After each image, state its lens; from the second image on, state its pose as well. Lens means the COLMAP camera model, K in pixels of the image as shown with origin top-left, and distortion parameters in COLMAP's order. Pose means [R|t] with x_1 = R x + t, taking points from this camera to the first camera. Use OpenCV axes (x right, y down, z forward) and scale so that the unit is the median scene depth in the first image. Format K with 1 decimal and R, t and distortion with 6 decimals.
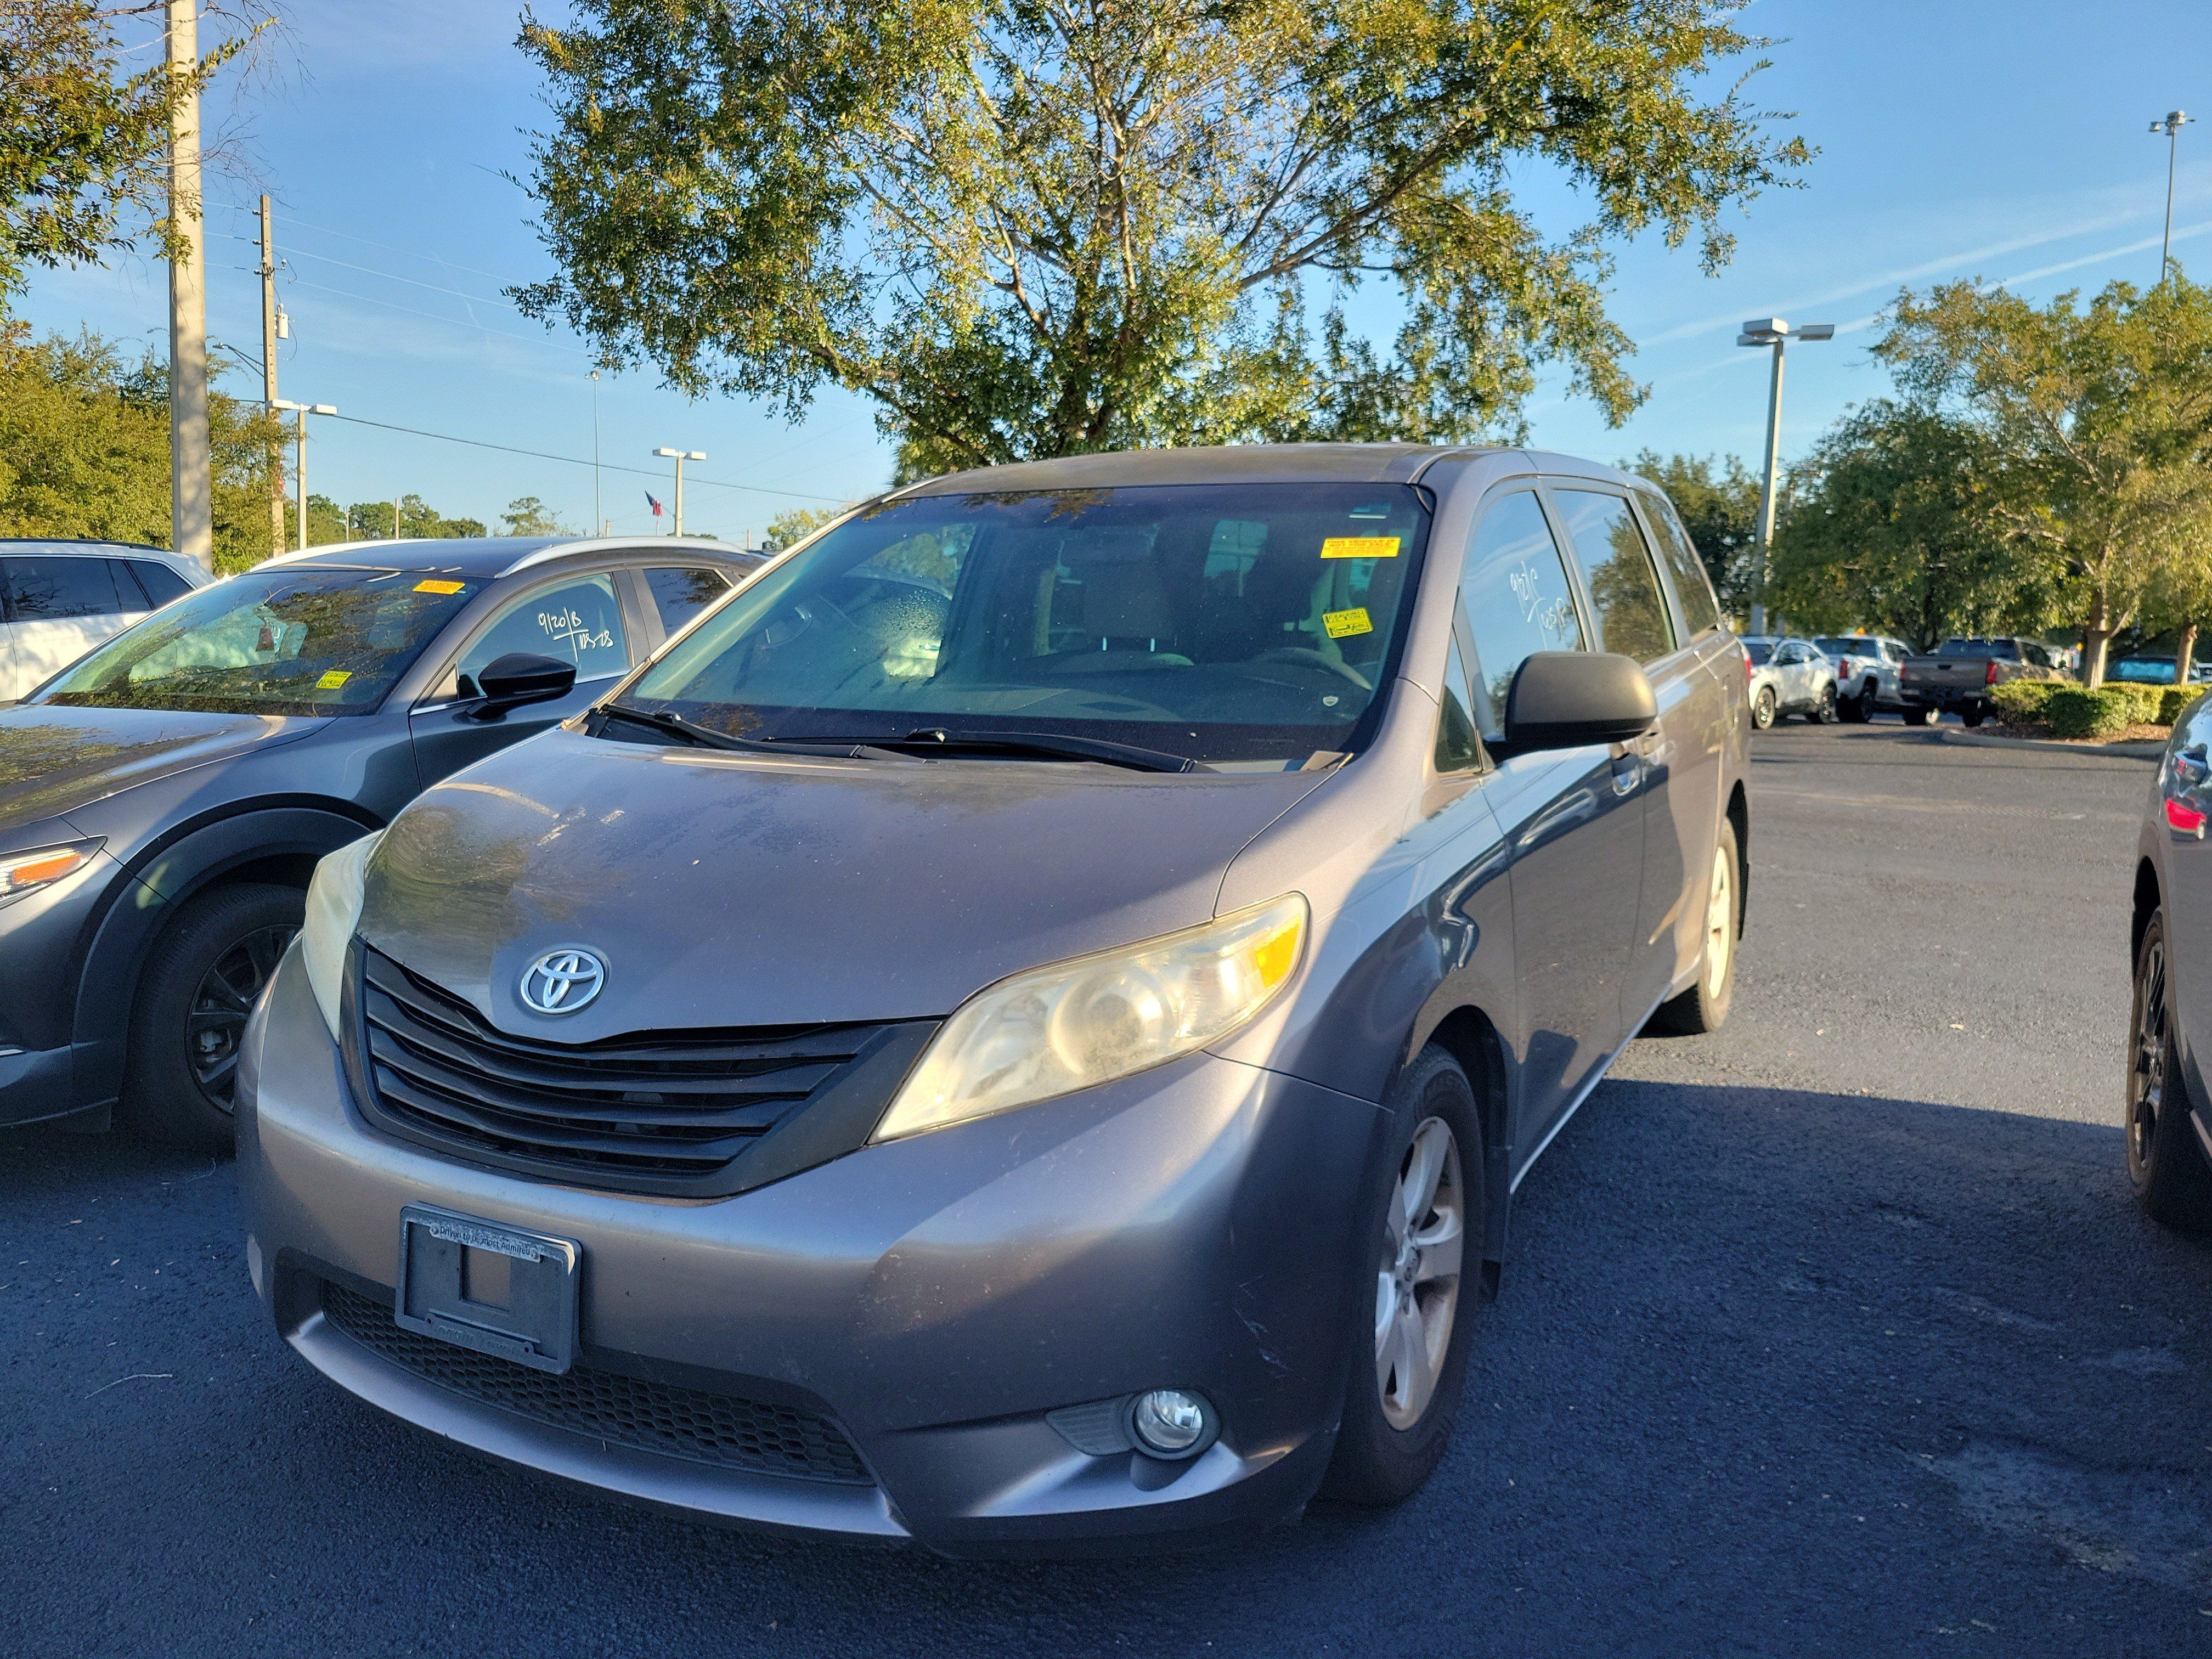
lens RADIAL K [[1749.5, 0, 1092.8], [0, 1749.5, 813.8], [0, 0, 1]] dist [0.056444, -0.045738]
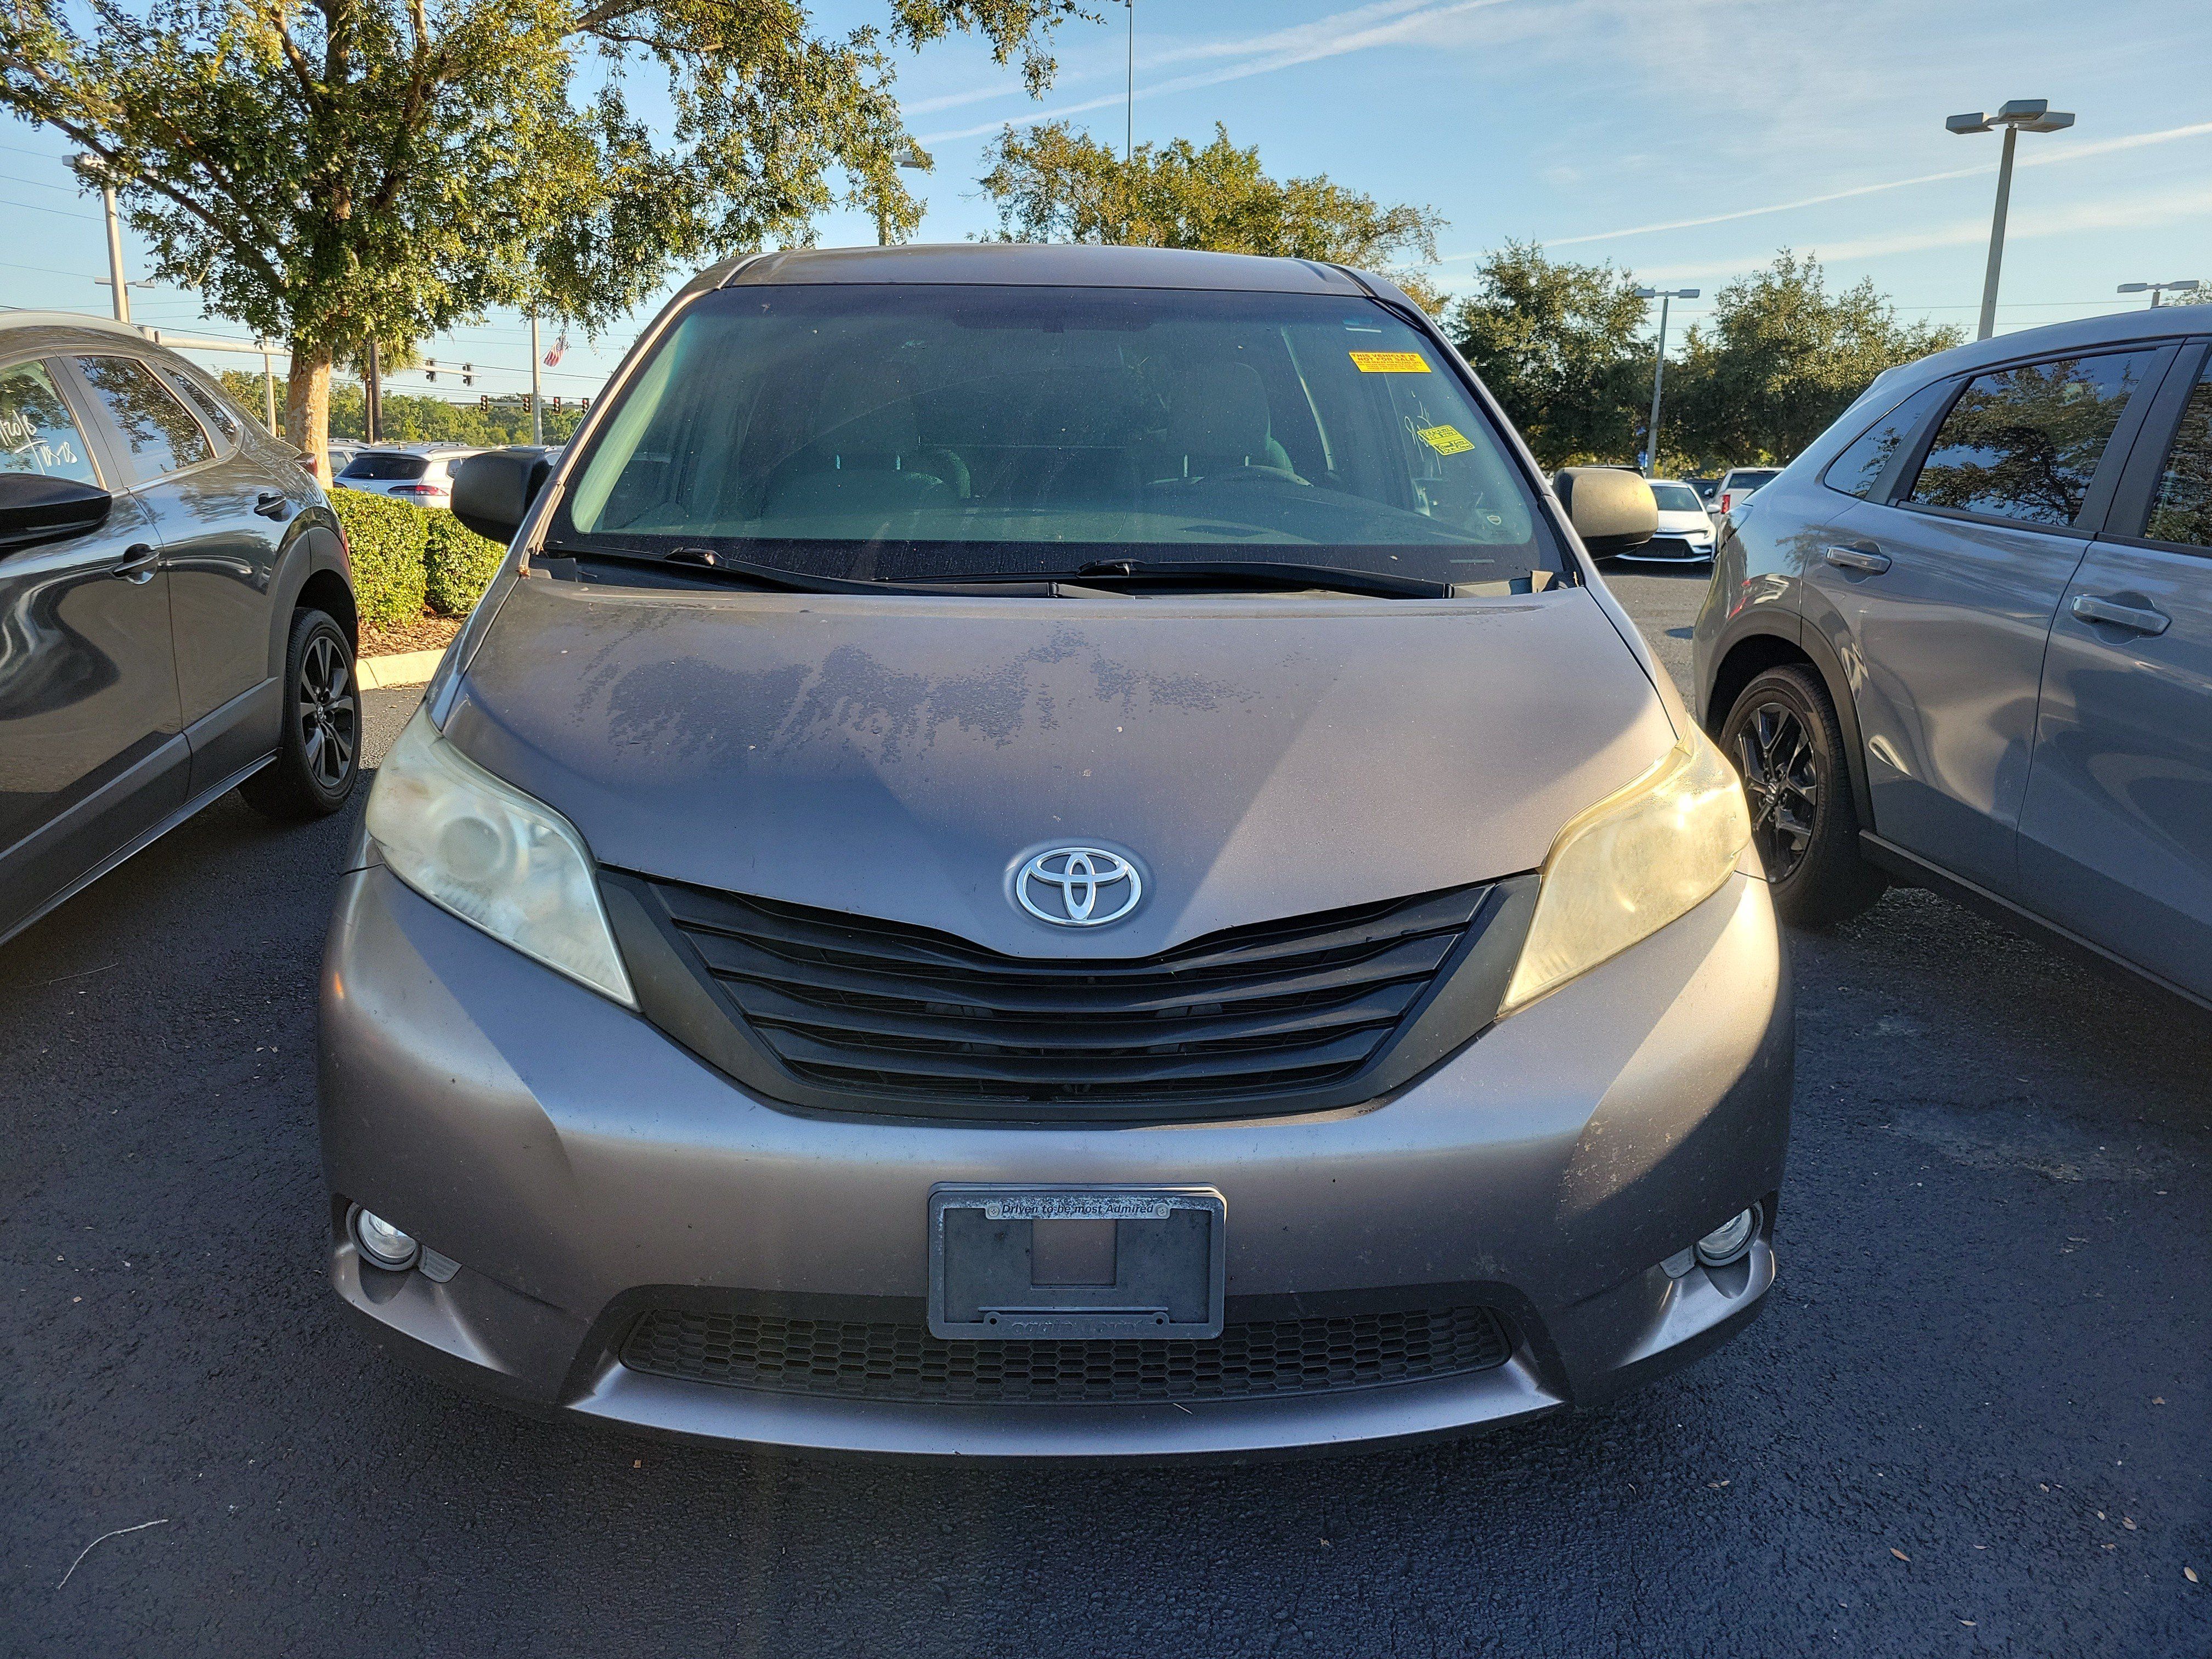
lens RADIAL K [[1736.8, 0, 1104.8], [0, 1736.8, 823.0], [0, 0, 1]] dist [0.060526, -0.052160]
pose [[0.851070, -0.107202, 0.513992, -0.158374], [0.051516, 0.991260, 0.121445, -0.006840], [-0.522519, -0.076879, 0.849154, 0.070416]]
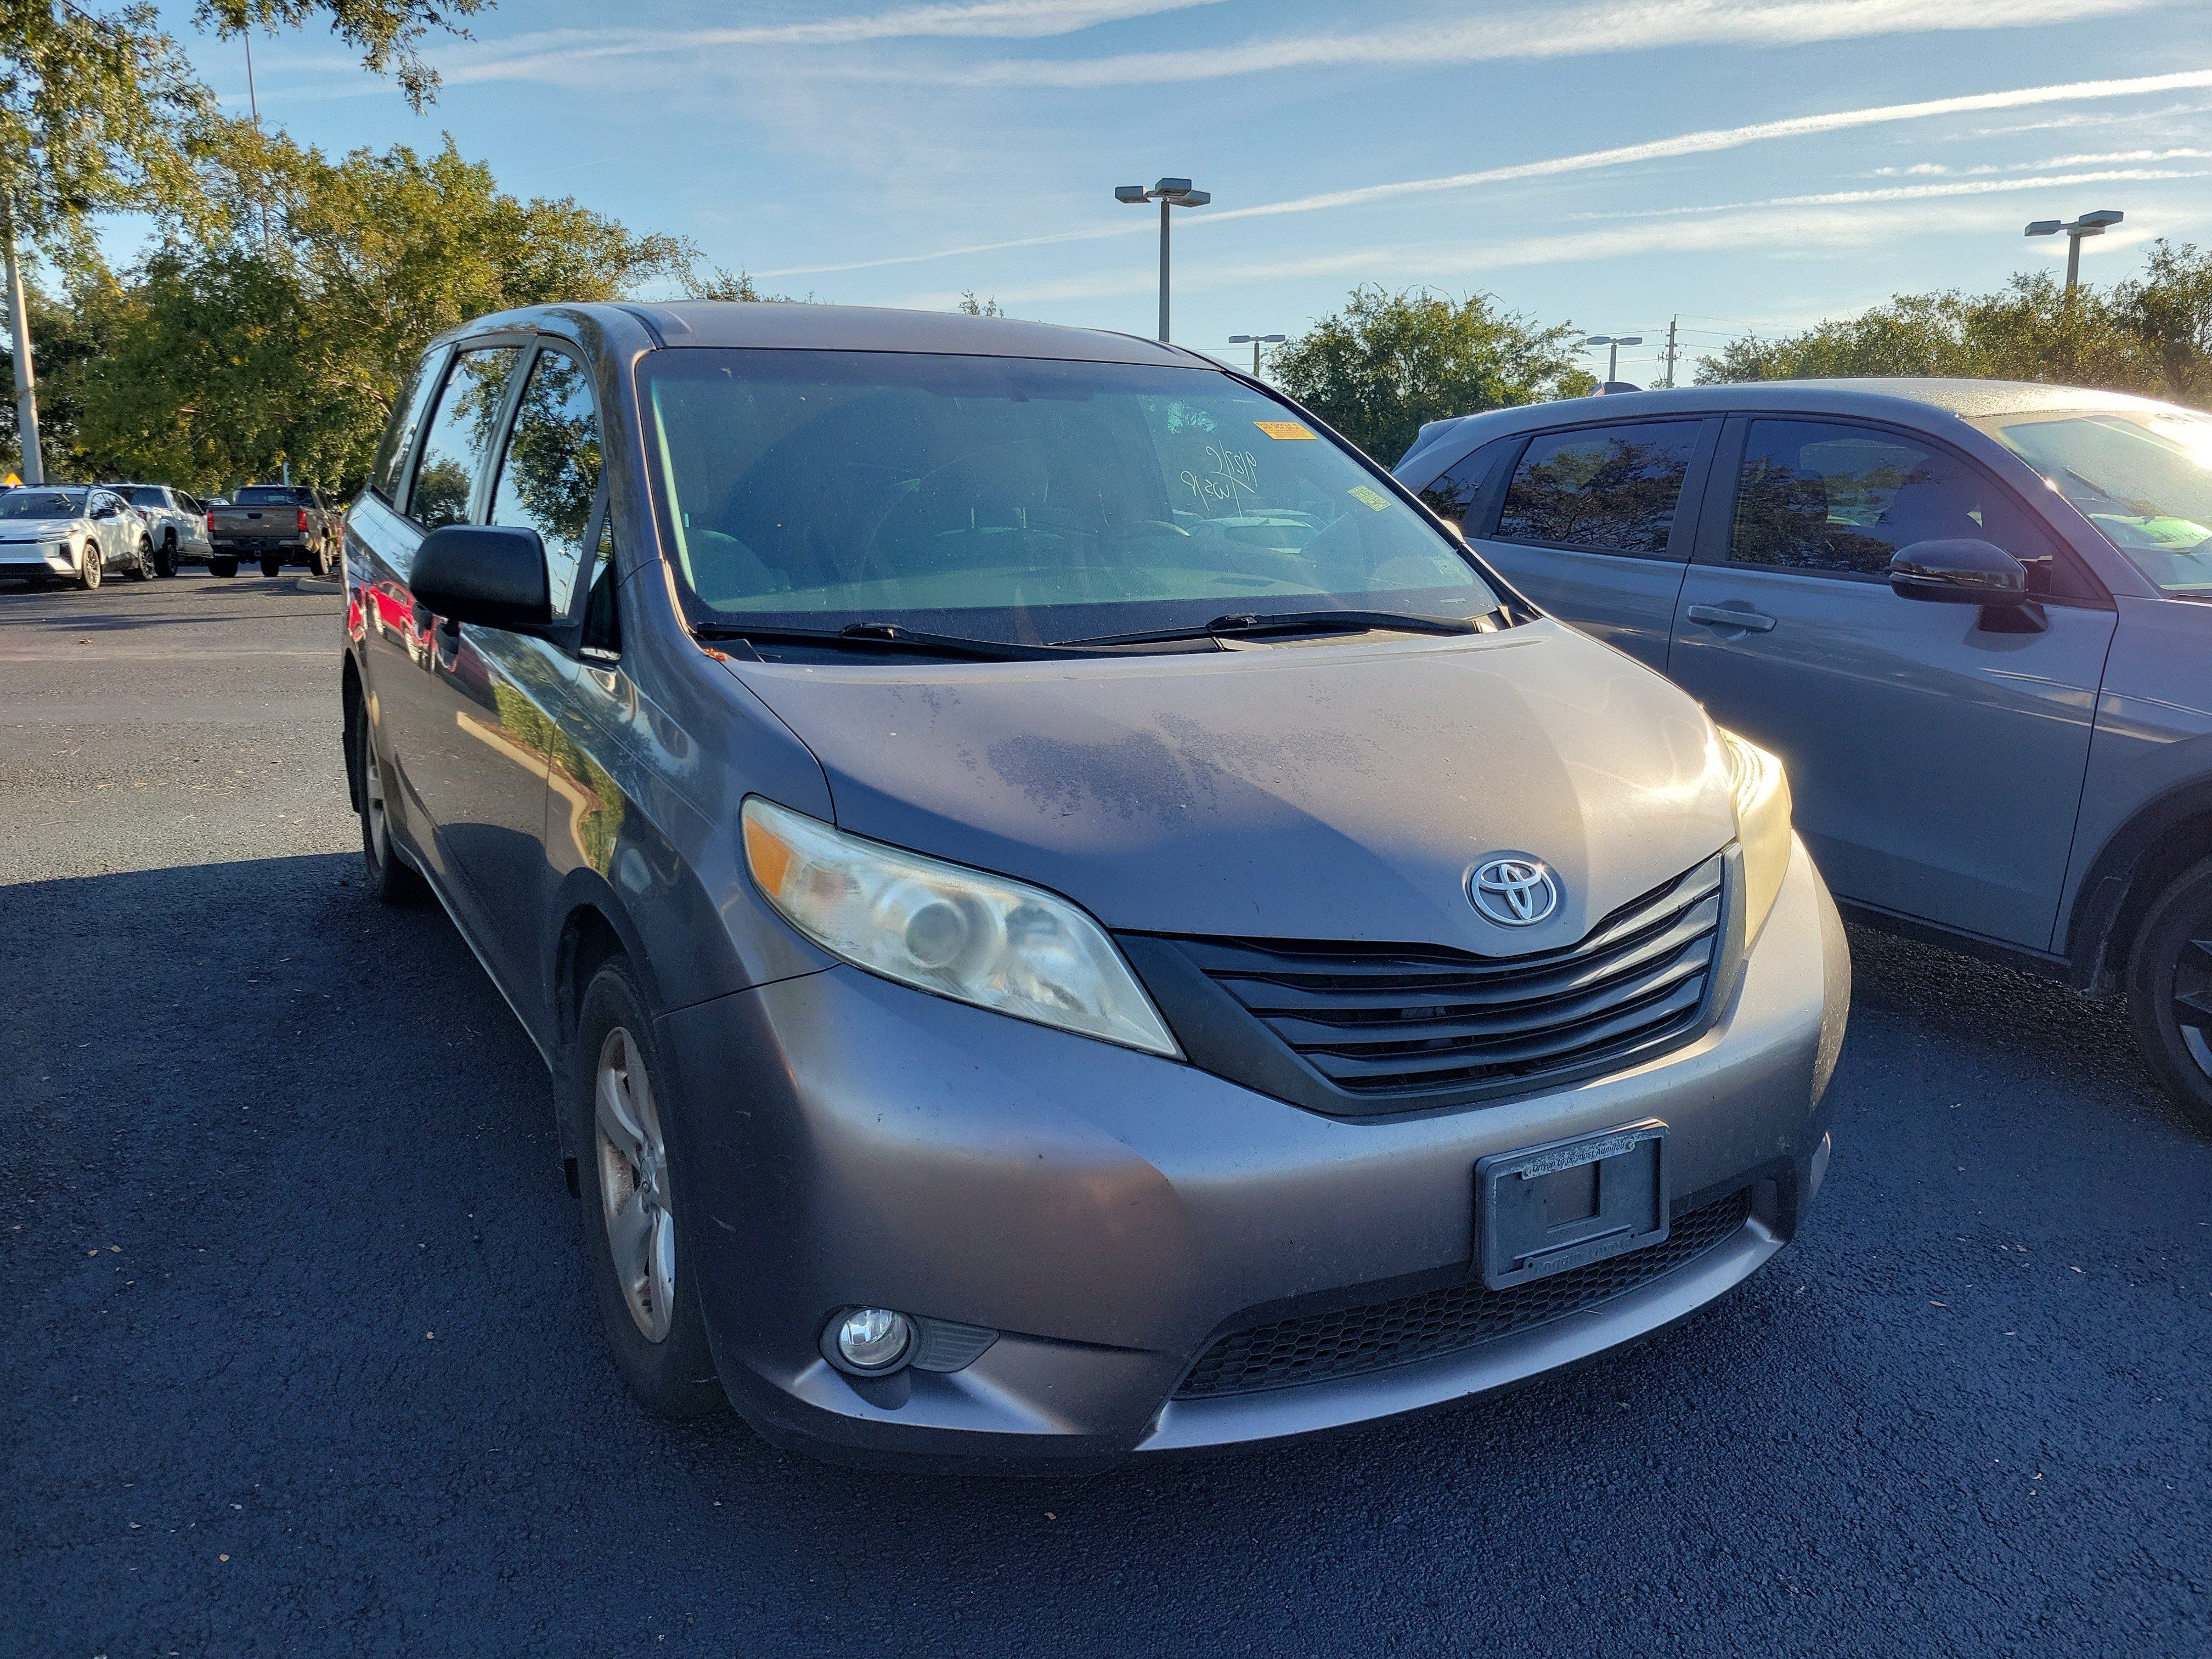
lens RADIAL K [[1711.9, 0, 1162.4], [0, 1711.9, 807.0], [0, 0, 1]] dist [0.061314, -0.036629]
pose [[0.496039, -0.170254, 0.851445, -0.269873], [0.096350, 0.985325, 0.140893, -0.023118], [-0.862938, 0.012148, 0.505164, 0.155246]]
